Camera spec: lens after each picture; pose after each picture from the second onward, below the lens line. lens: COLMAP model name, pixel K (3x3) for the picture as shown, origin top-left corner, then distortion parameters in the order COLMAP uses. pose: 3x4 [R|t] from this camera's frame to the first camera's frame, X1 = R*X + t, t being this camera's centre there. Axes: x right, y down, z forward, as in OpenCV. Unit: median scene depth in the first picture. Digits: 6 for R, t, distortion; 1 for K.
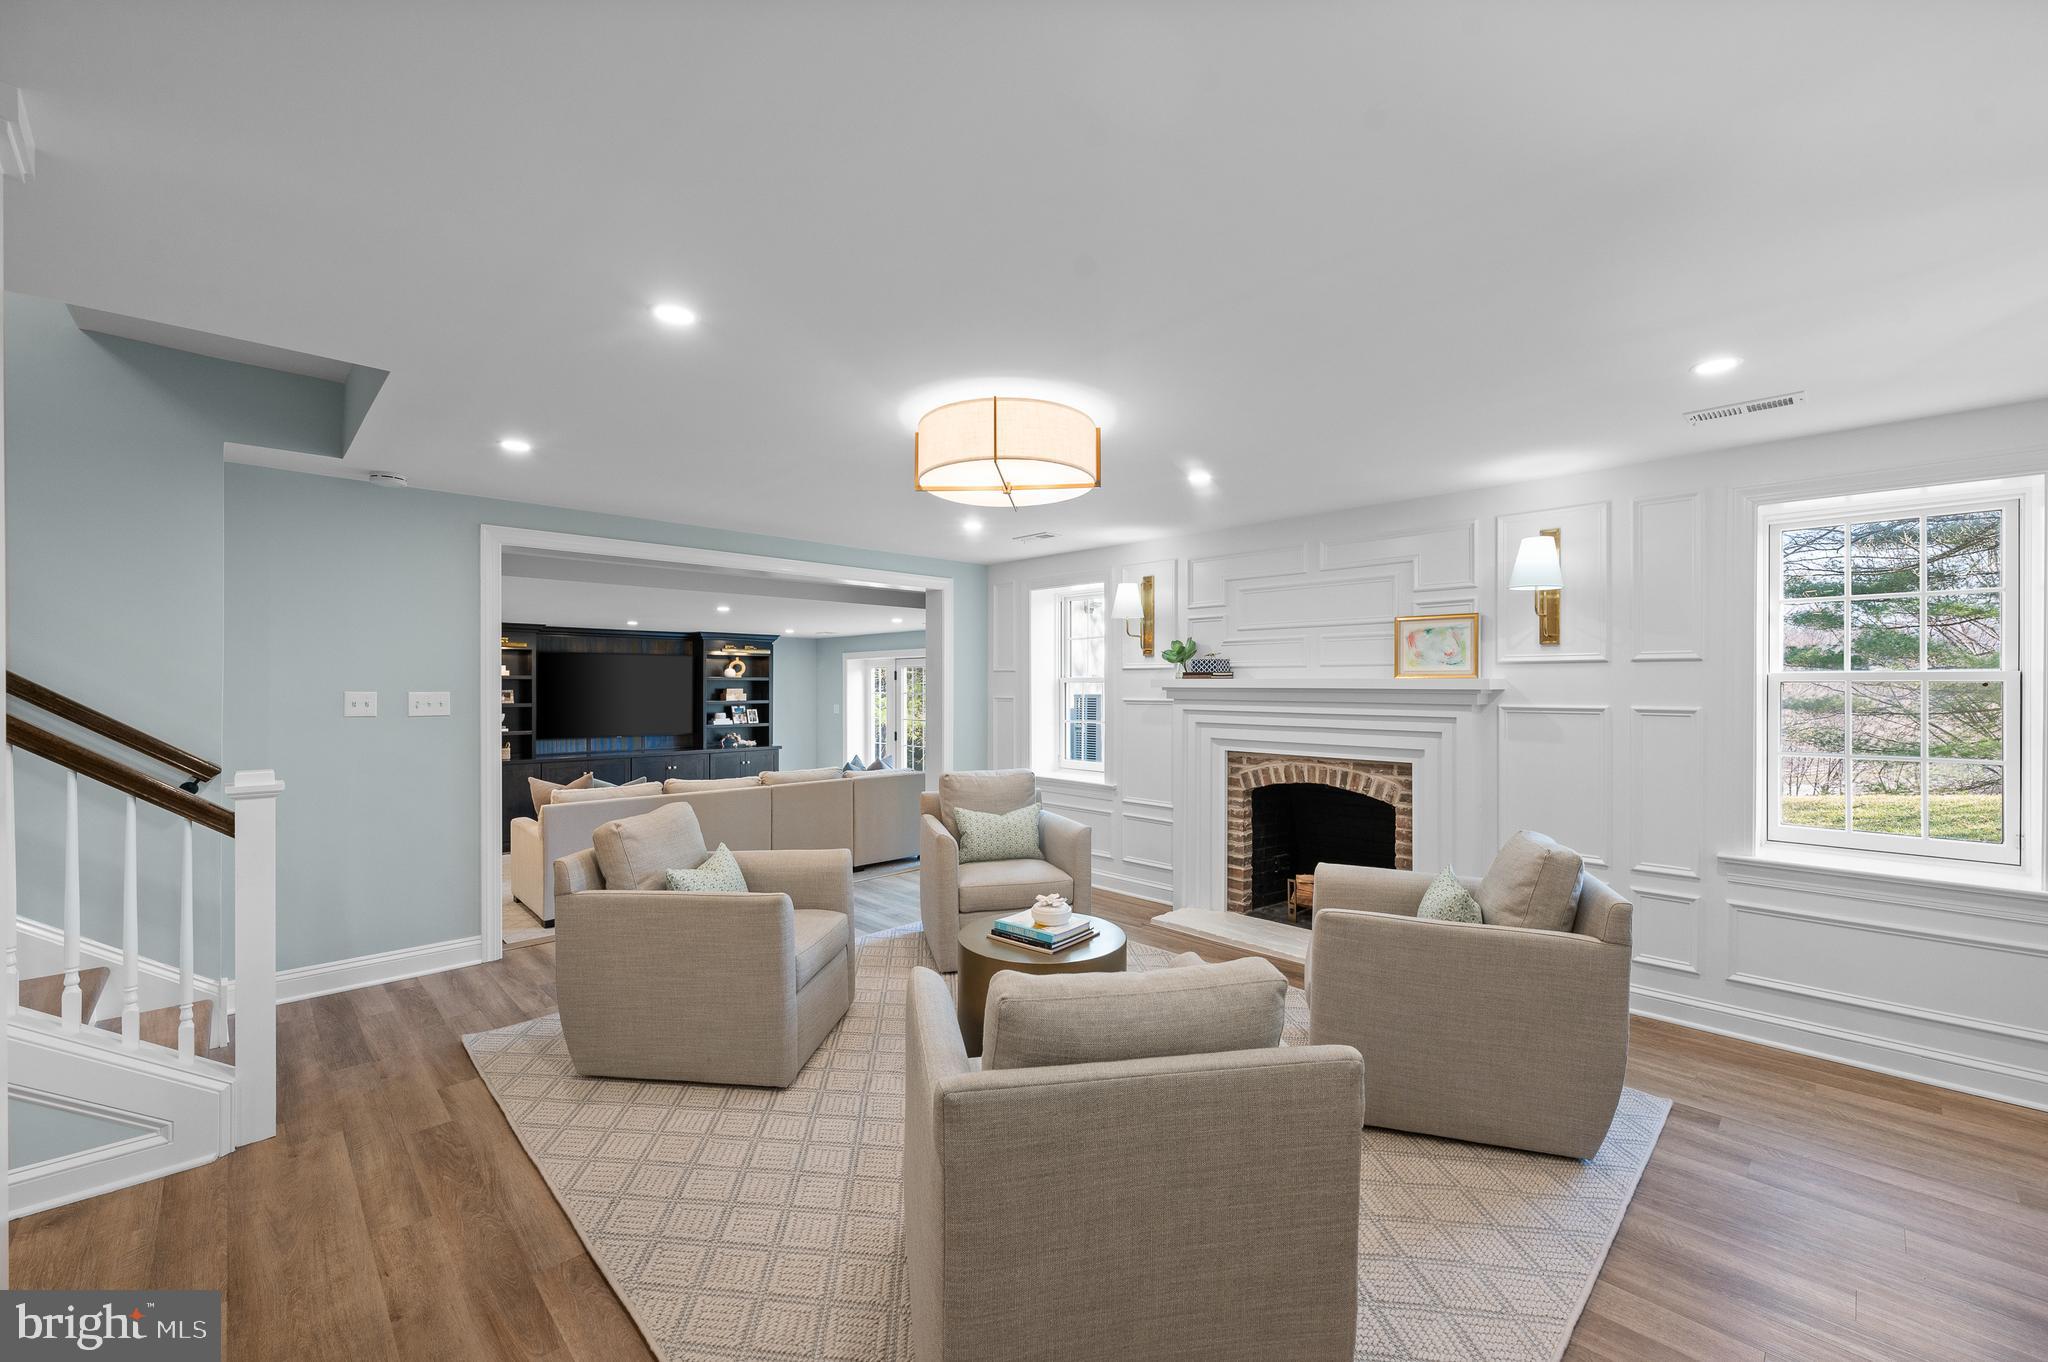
lens RADIAL K [[820.5, 0, 1022.5], [0, 820.5, 687.5], [0, 0, 1]] dist [0.002474, -0.000070]
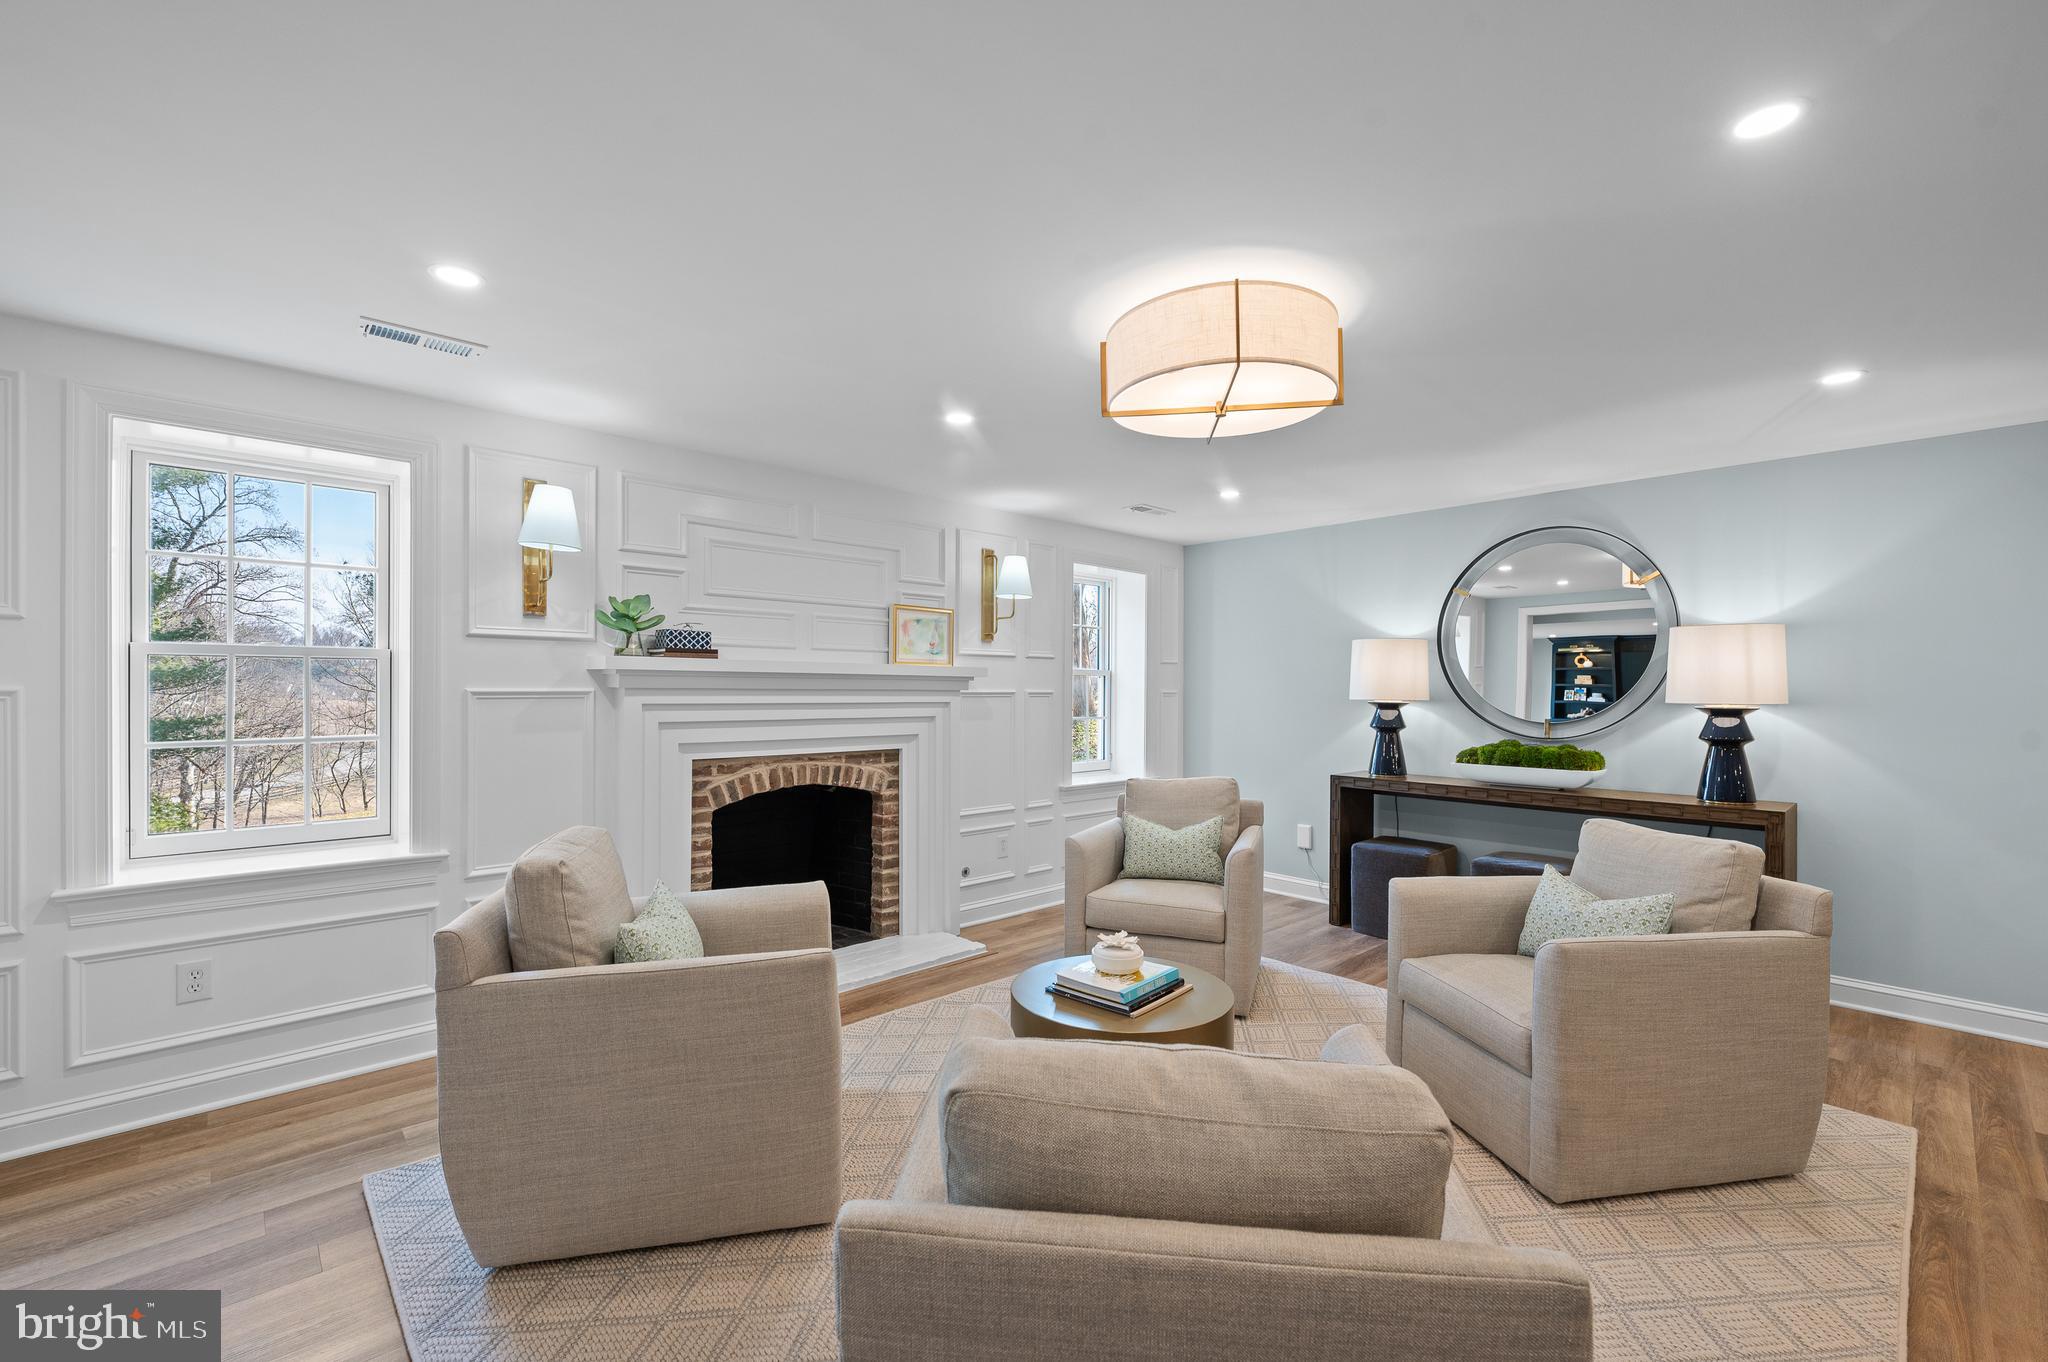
lens RADIAL K [[904.7, 0, 1007.6], [0, 904.7, 685.9], [0, 0, 1]] dist [-0.004363, 0.000043]
pose [[-0.013289, 0.003382, 0.999906, -0.648902], [-0.001521, 0.999993, -0.003403, 0.017501], [-0.999911, -0.001566, -0.013284, 0.875334]]
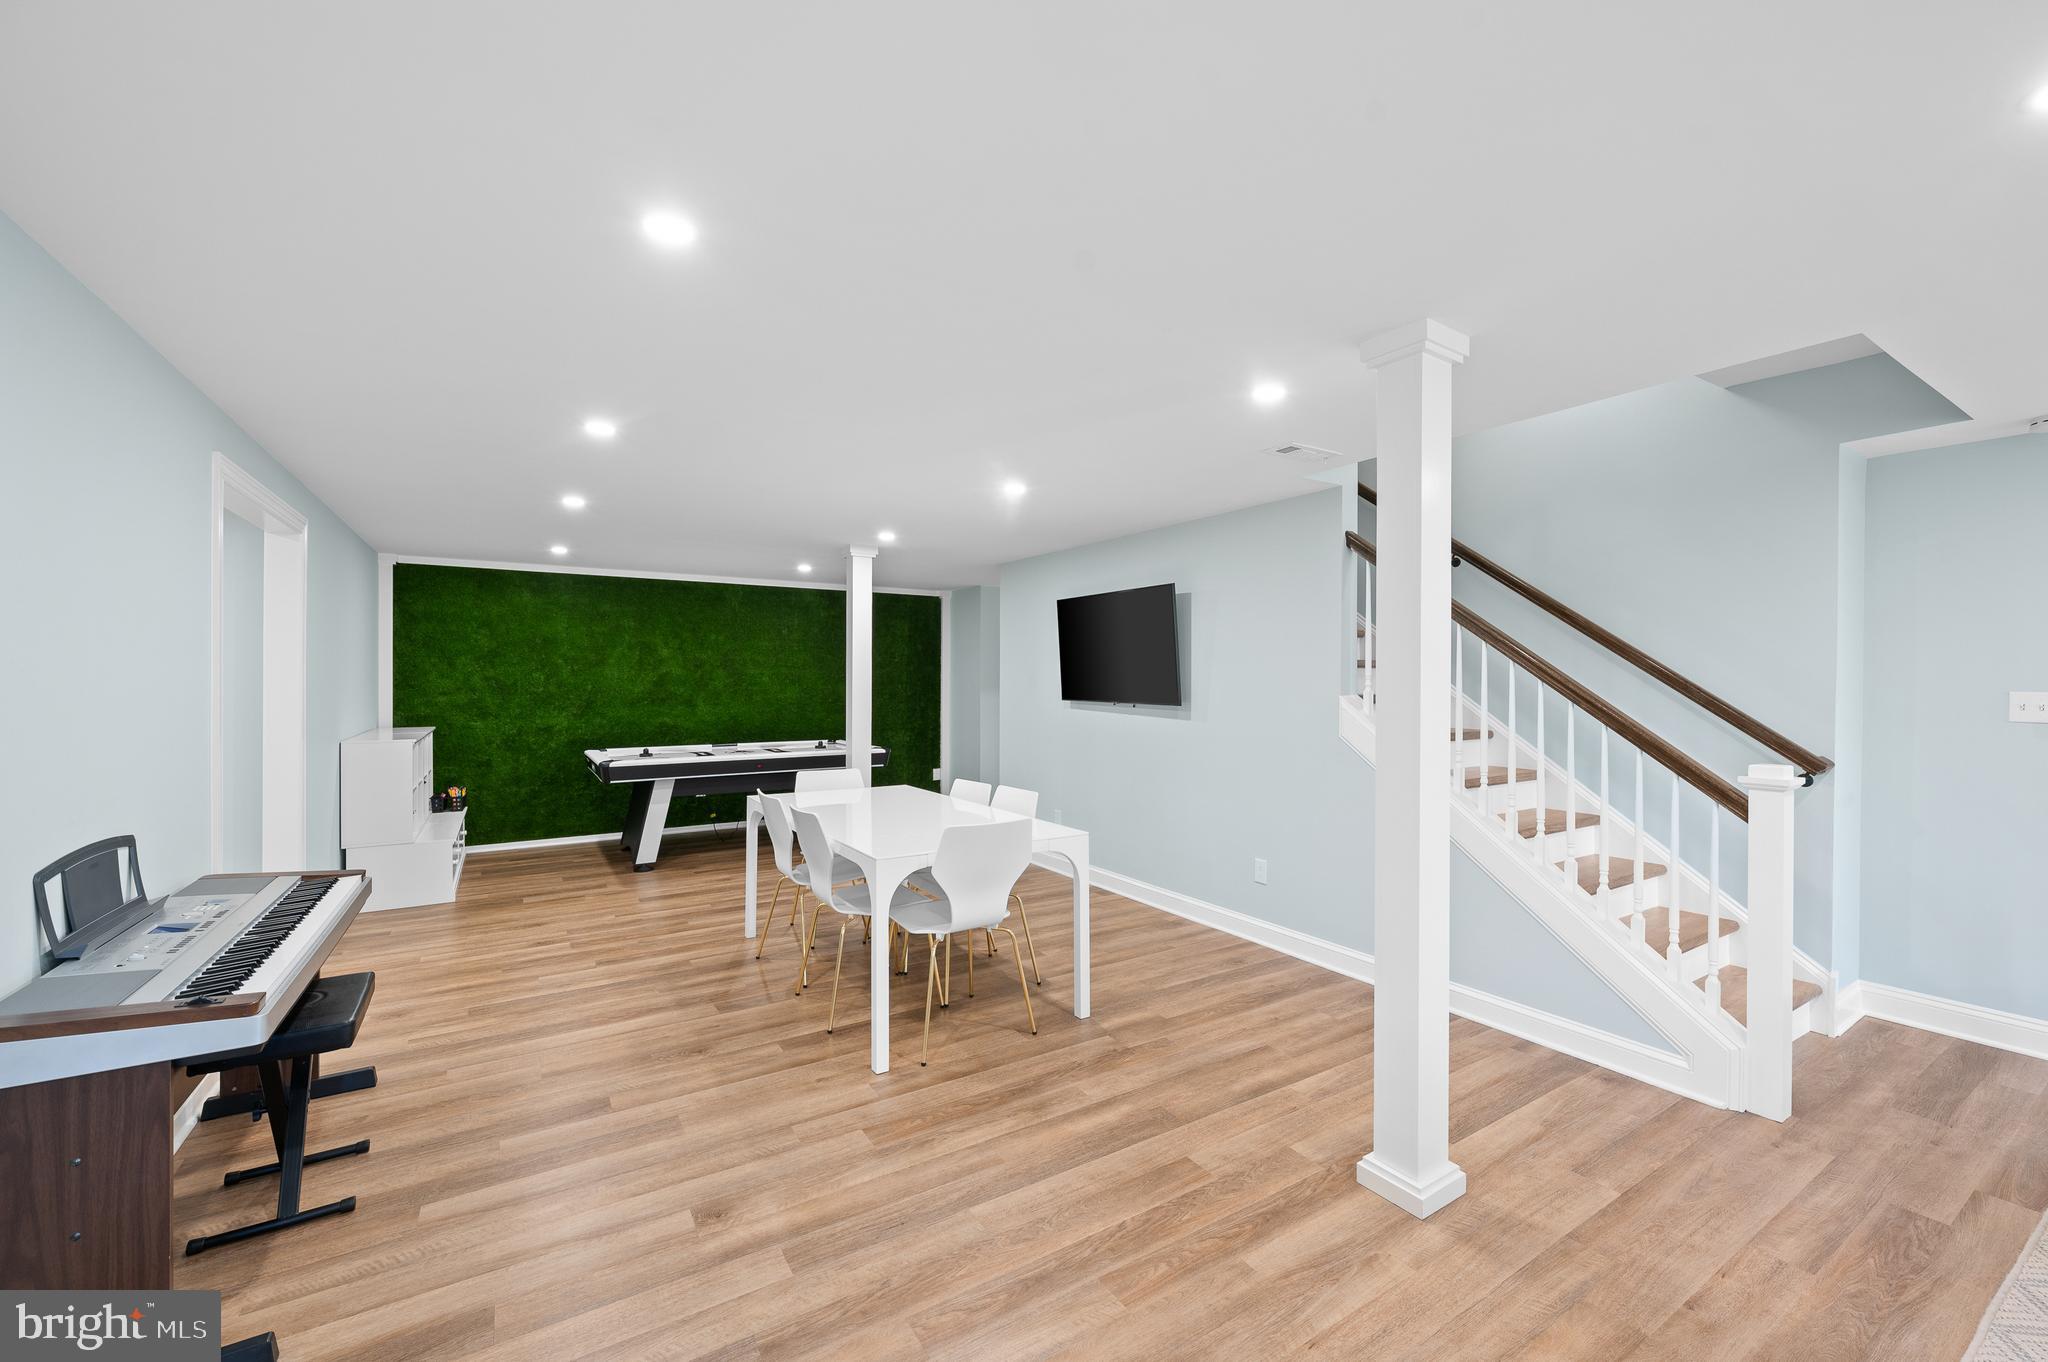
lens RADIAL K [[820.5, 0, 1040.1], [0, 820.5, 677.4], [0, 0, 1]] dist [0.002474, -0.000070]
pose [[-0.194100, -0.004771, -0.980970, 0.169654], [-0.008769, 0.999957, -0.003128, 0.002146], [0.980942, 0.007995, -0.194134, 0.179233]]
